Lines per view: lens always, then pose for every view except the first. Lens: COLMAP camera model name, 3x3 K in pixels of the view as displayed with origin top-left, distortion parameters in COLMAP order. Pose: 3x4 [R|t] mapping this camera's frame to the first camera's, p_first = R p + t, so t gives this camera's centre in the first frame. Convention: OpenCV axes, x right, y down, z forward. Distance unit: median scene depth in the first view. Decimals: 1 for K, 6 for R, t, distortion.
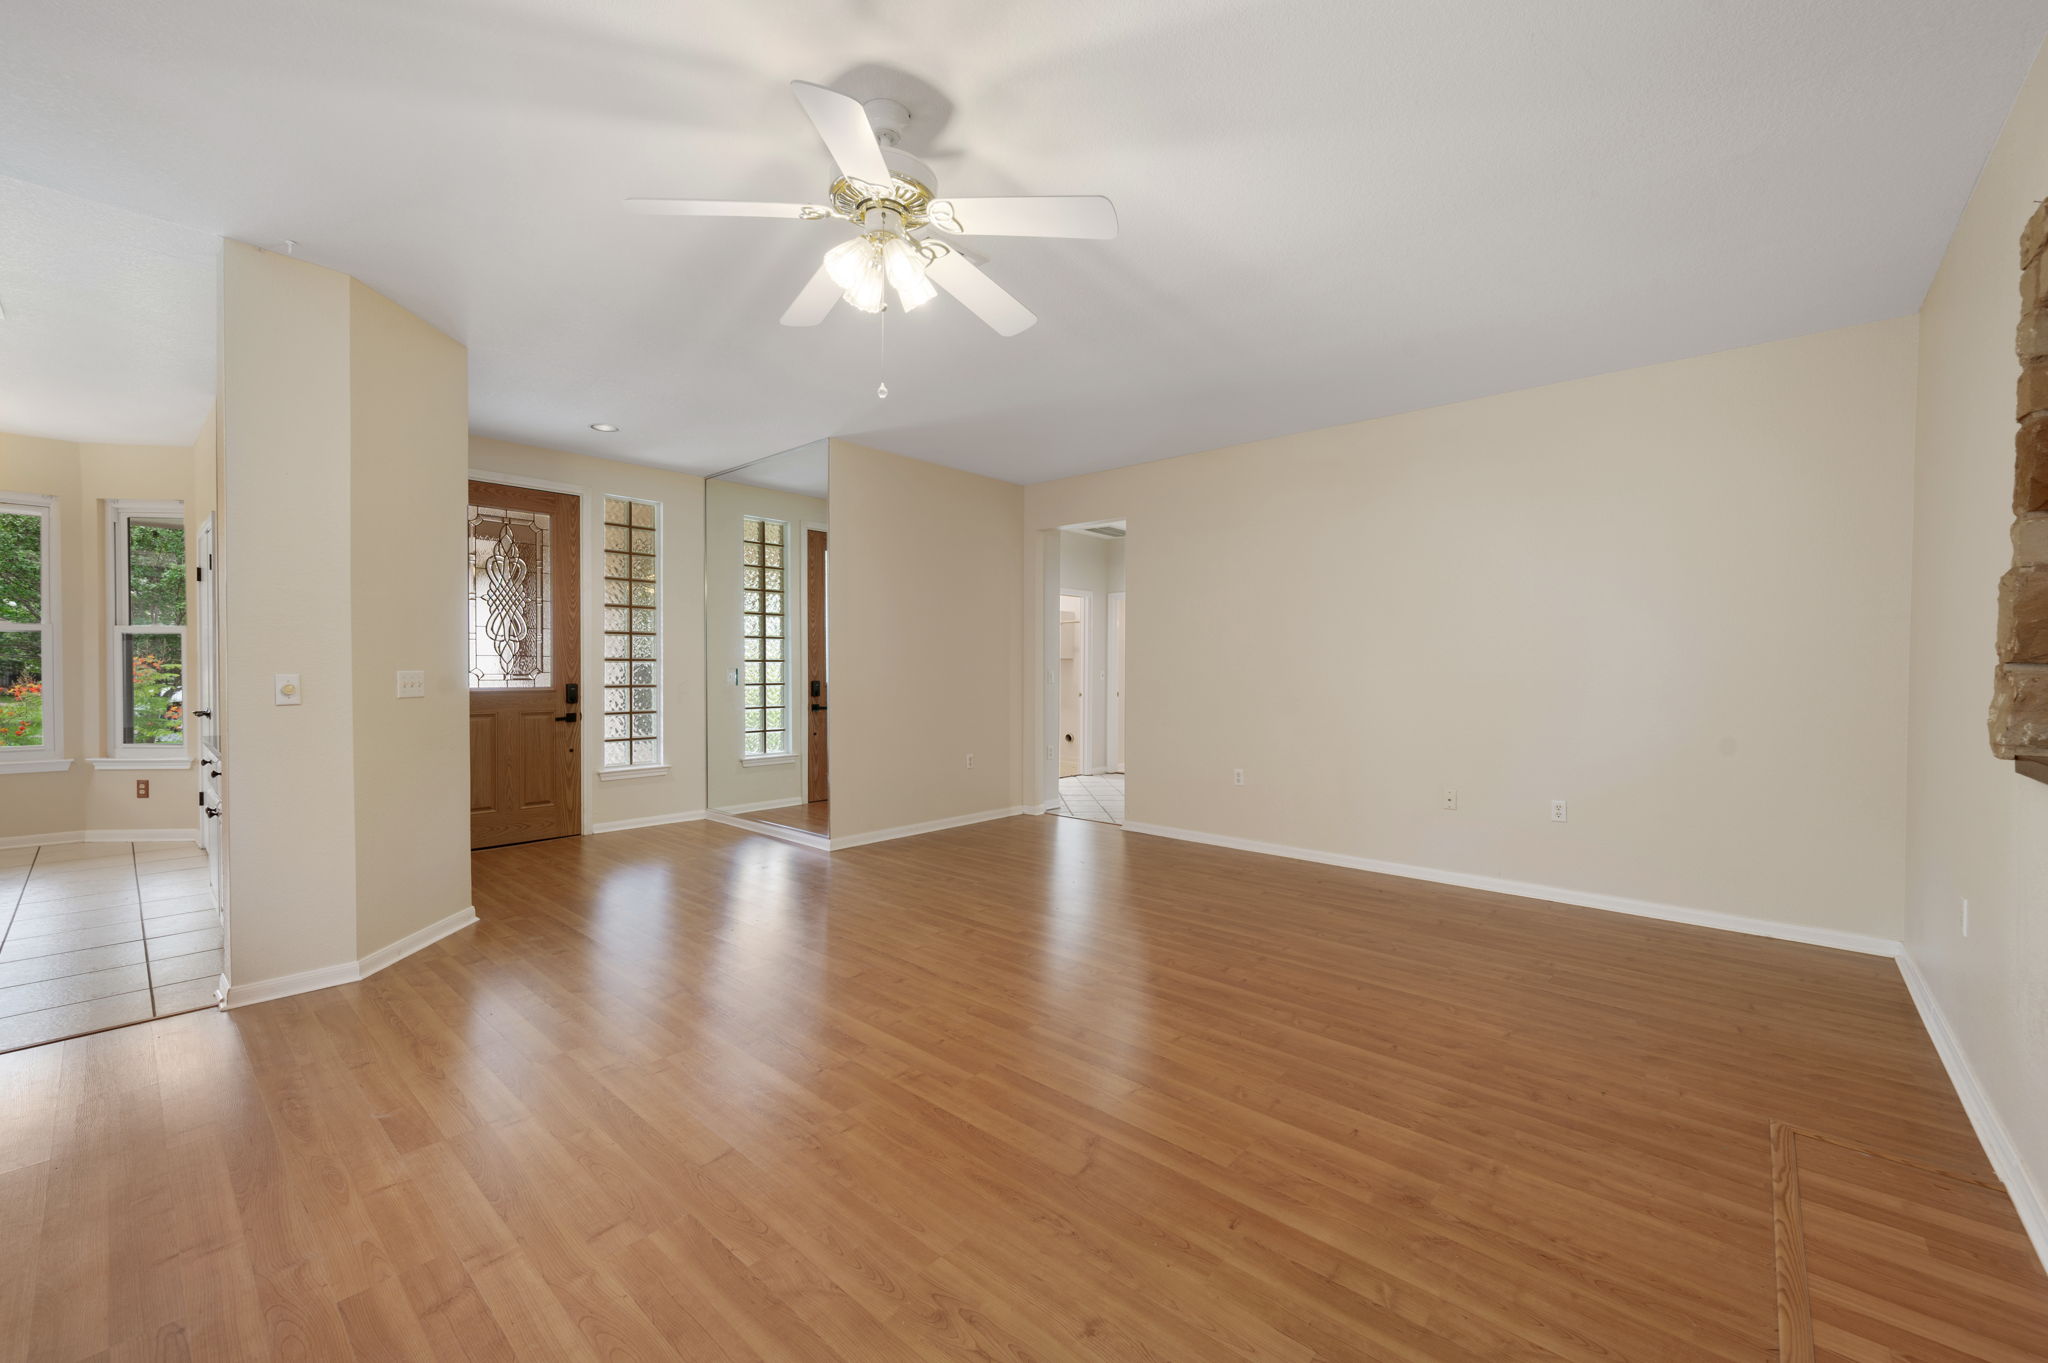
lens RADIAL K [[805.9, 0, 1031.9], [0, 805.9, 684.0], [0, 0, 1]] dist [-0.001678, 0.000255]
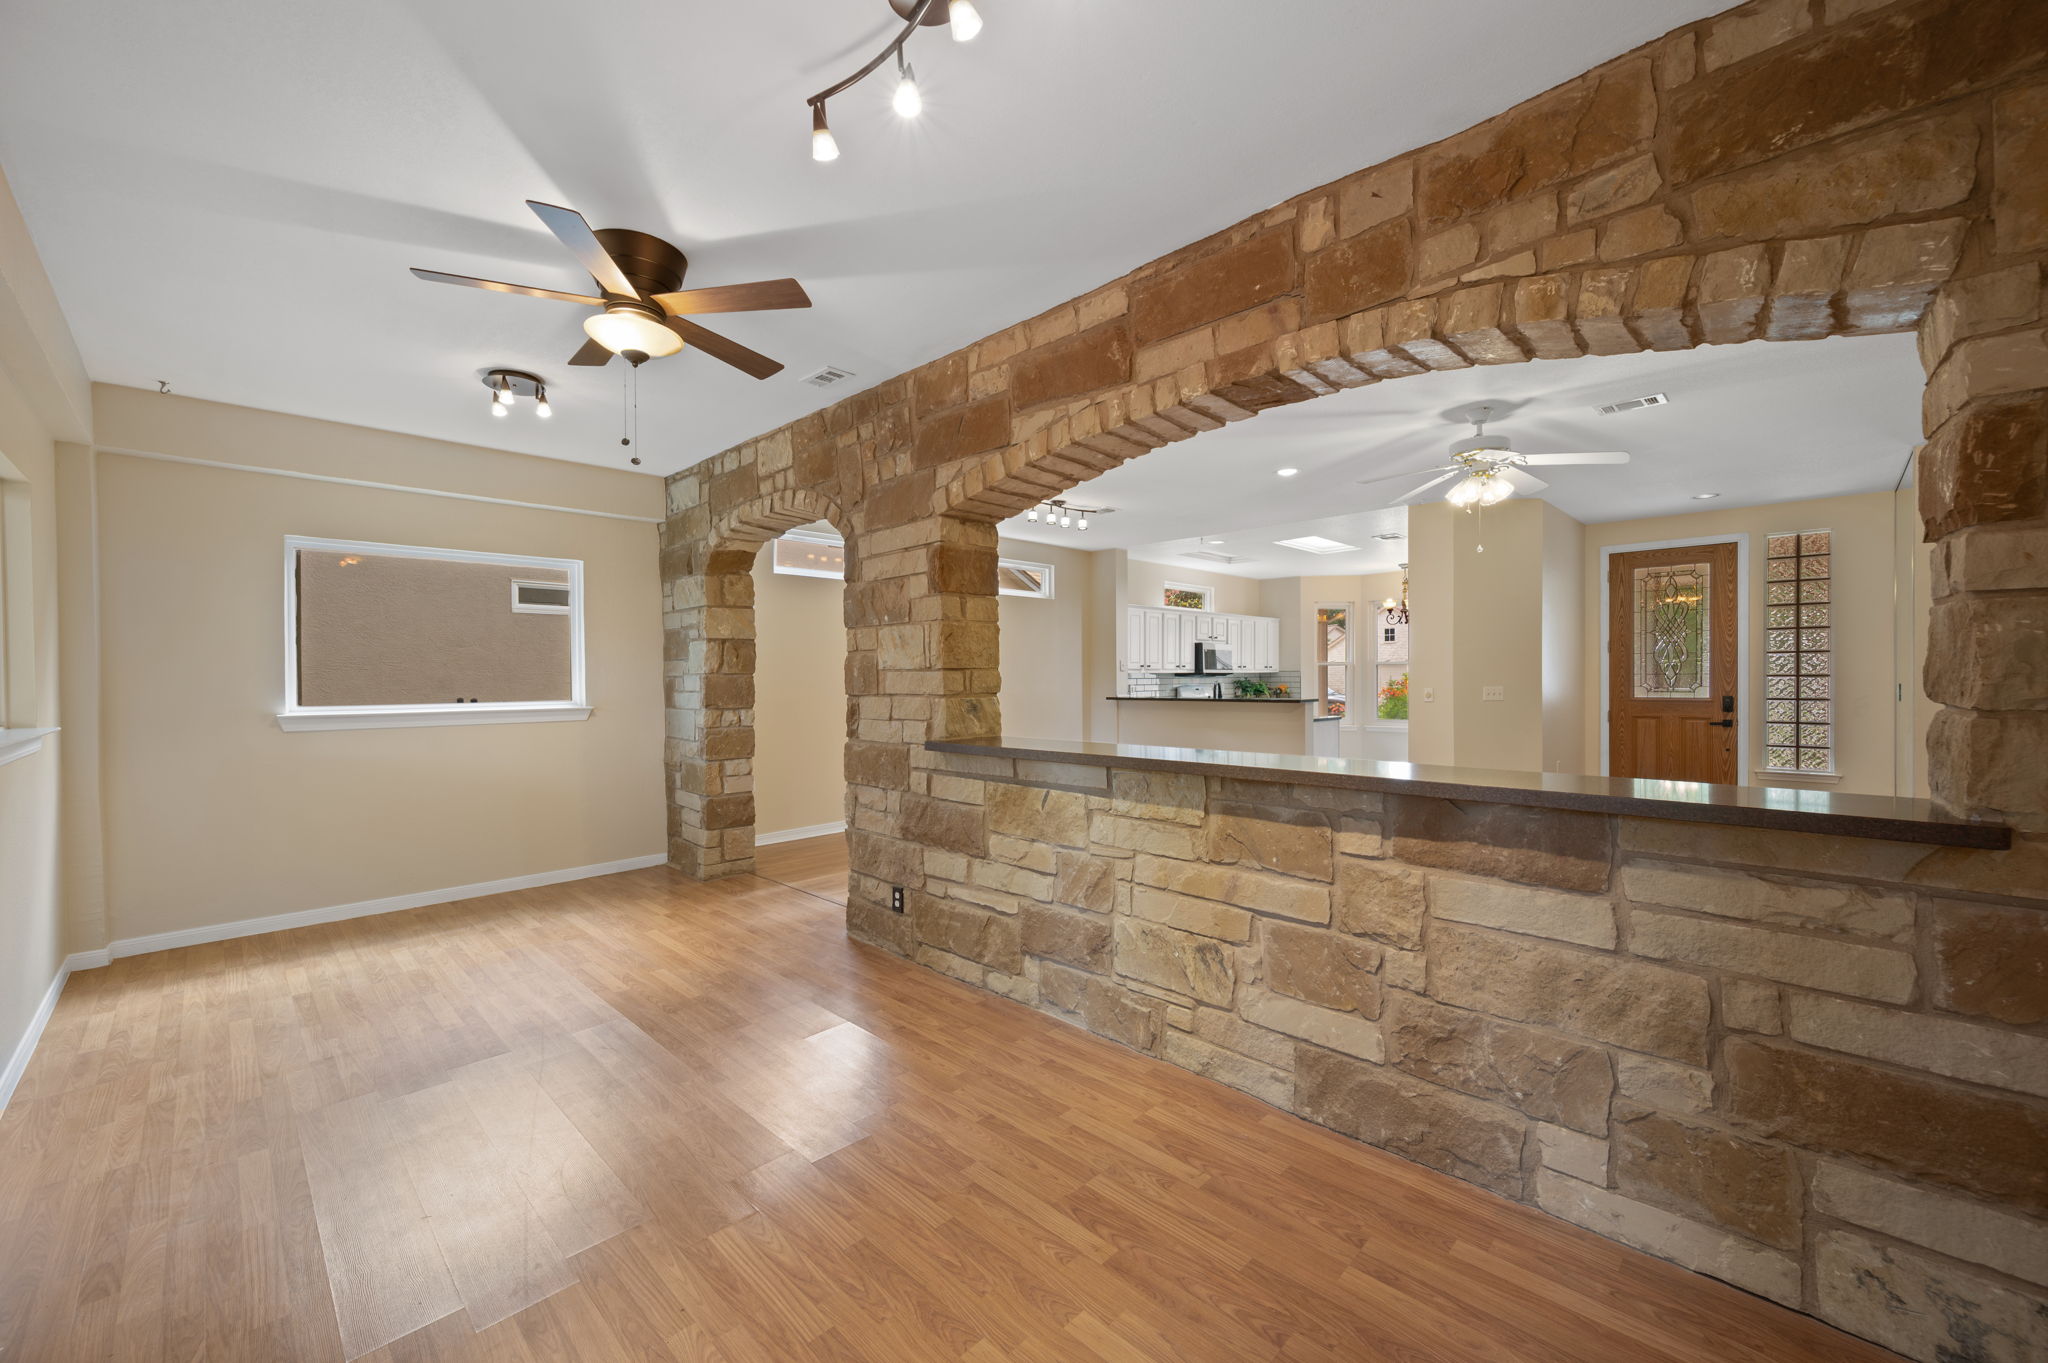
lens RADIAL K [[805.9, 0, 1020.7], [0, 805.9, 680.7], [0, 0, 1]] dist [-0.001678, 0.000255]
pose [[-0.056461, 0.001050, -0.998404, 0.773086], [-0.013389, 0.999909, 0.001809, -0.012787], [0.998315, 0.013470, -0.056442, -0.005807]]
